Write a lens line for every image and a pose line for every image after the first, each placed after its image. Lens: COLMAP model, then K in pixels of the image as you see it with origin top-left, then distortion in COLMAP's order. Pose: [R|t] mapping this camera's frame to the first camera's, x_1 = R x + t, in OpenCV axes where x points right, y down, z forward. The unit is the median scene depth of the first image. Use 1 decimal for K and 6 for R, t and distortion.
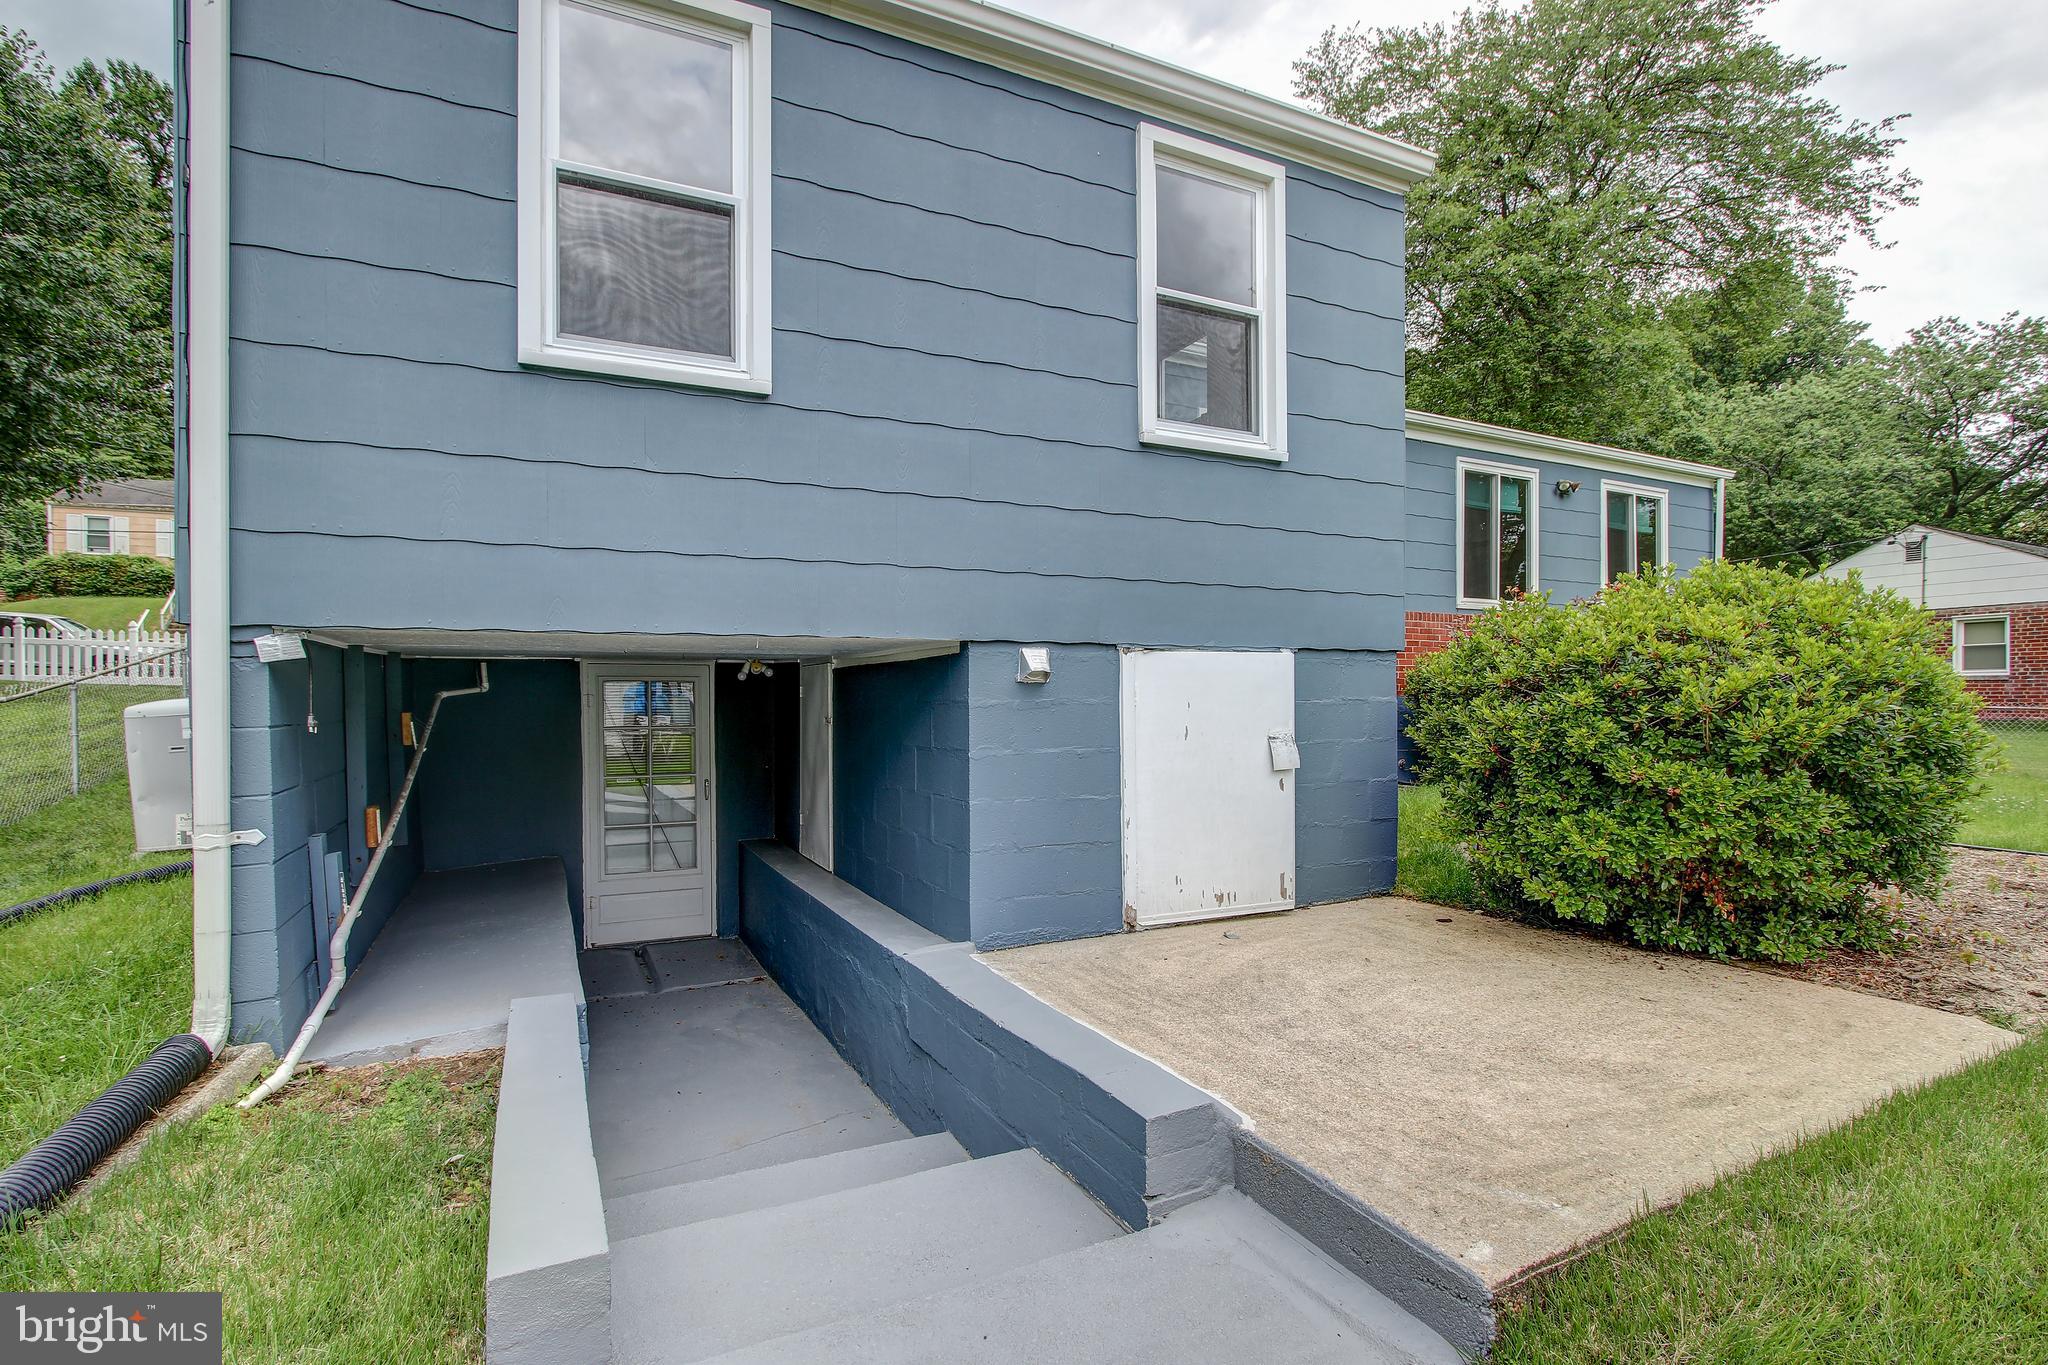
lens RADIAL K [[960.4, 0, 1031.3], [0, 960.4, 710.6], [0, 0, 1]] dist [-0.016505, 0.002686]
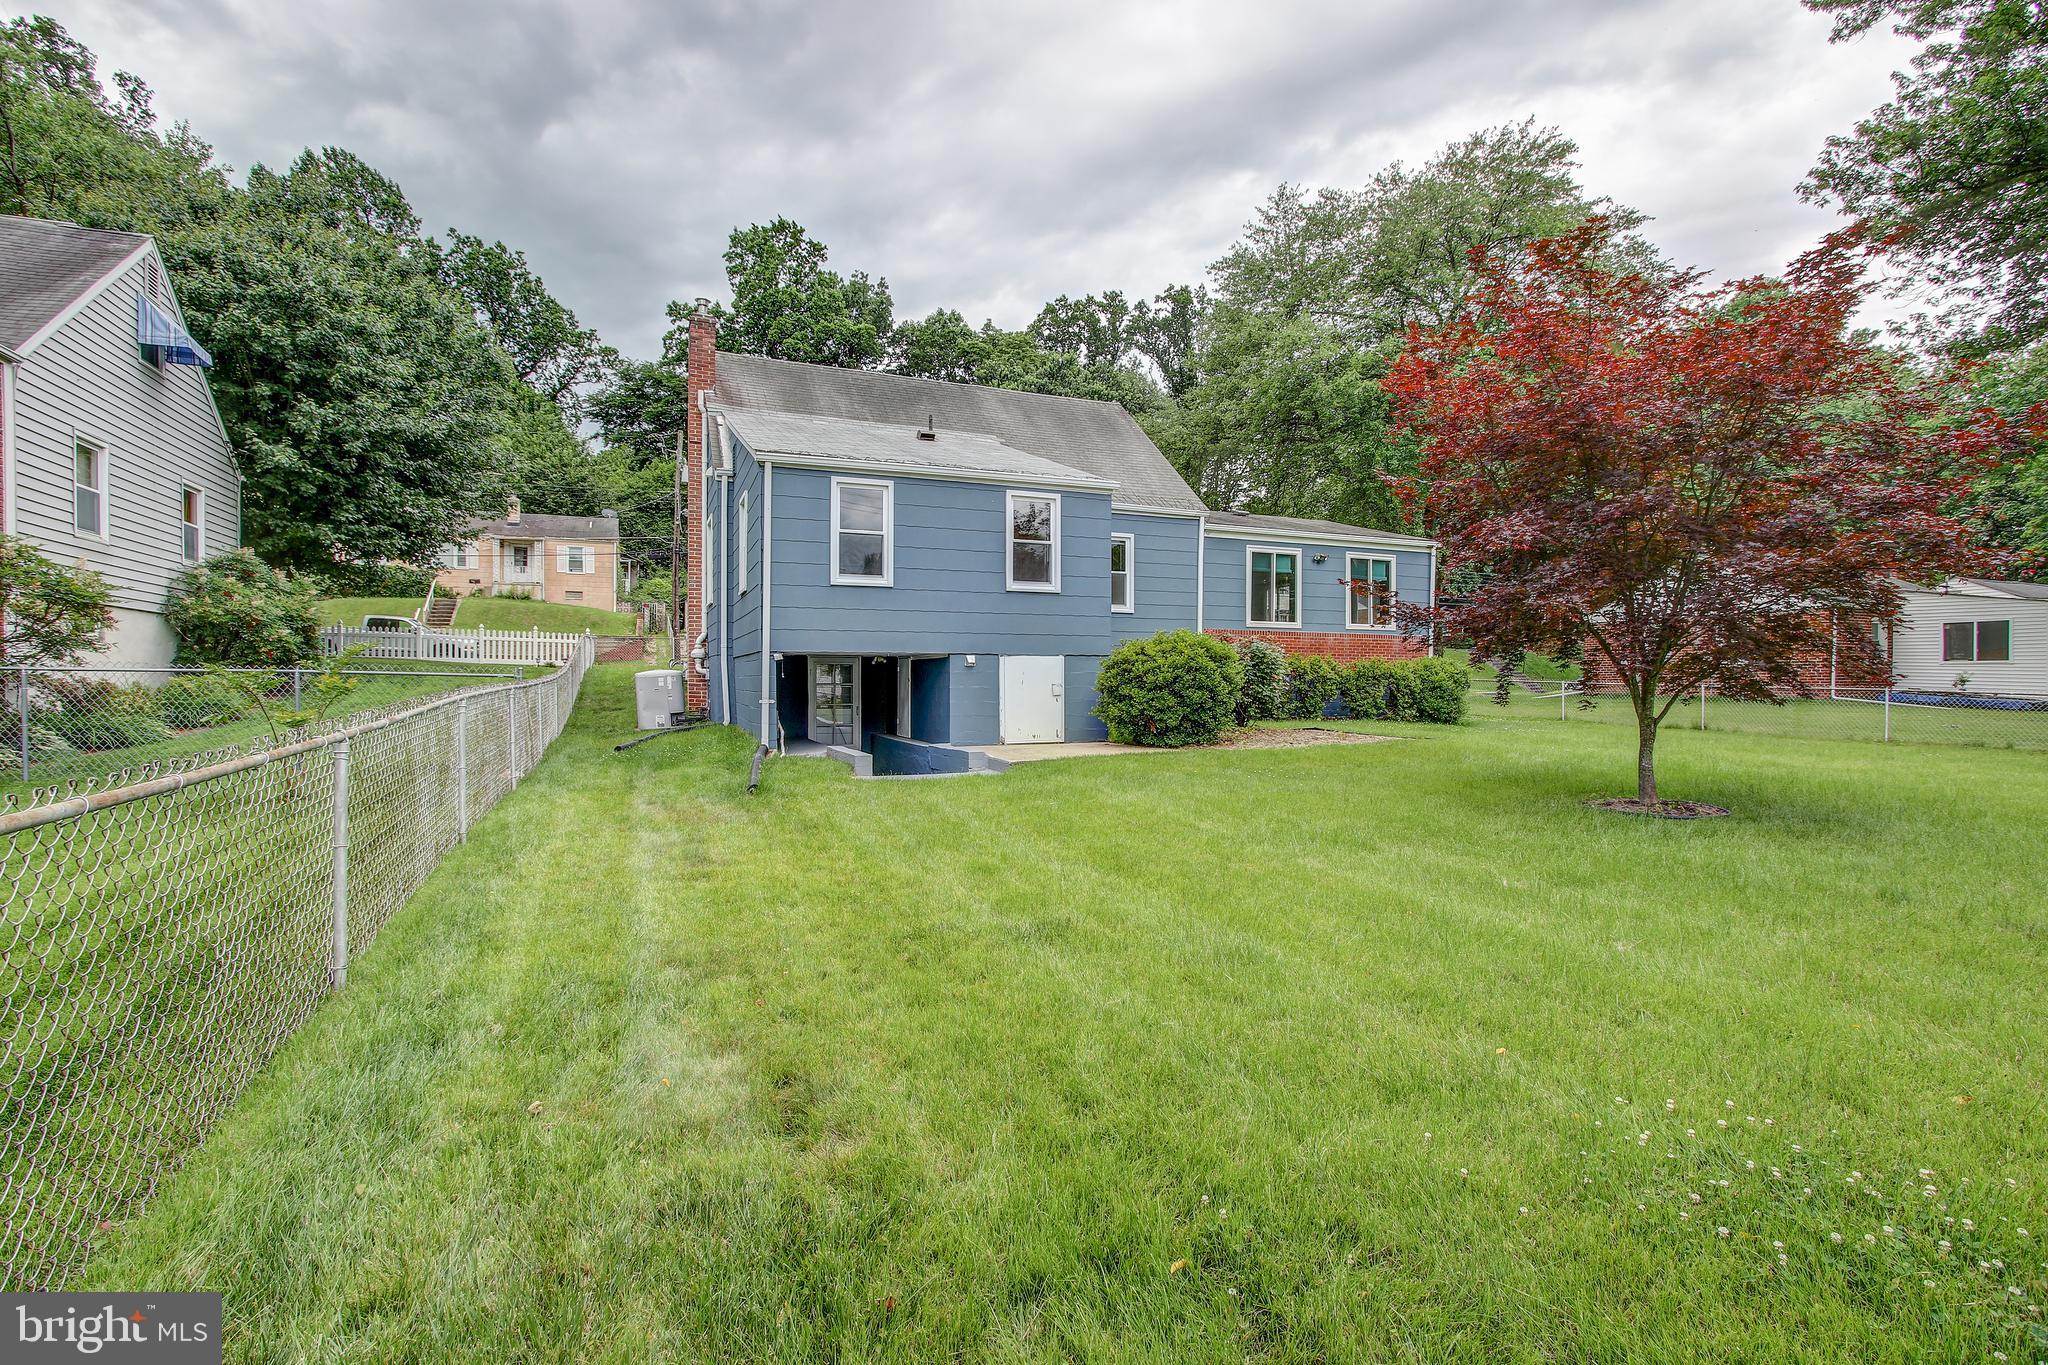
lens RADIAL K [[960.4, 0, 1076.1], [0, 960.4, 692.5], [0, 0, 1]] dist [-0.016505, 0.002686]
pose [[0.999205, 0.006269, -0.039370, 0.432173], [-0.006316, 0.999979, -0.001060, 0.055287], [0.039362, 0.001308, 0.999224, -1.986030]]
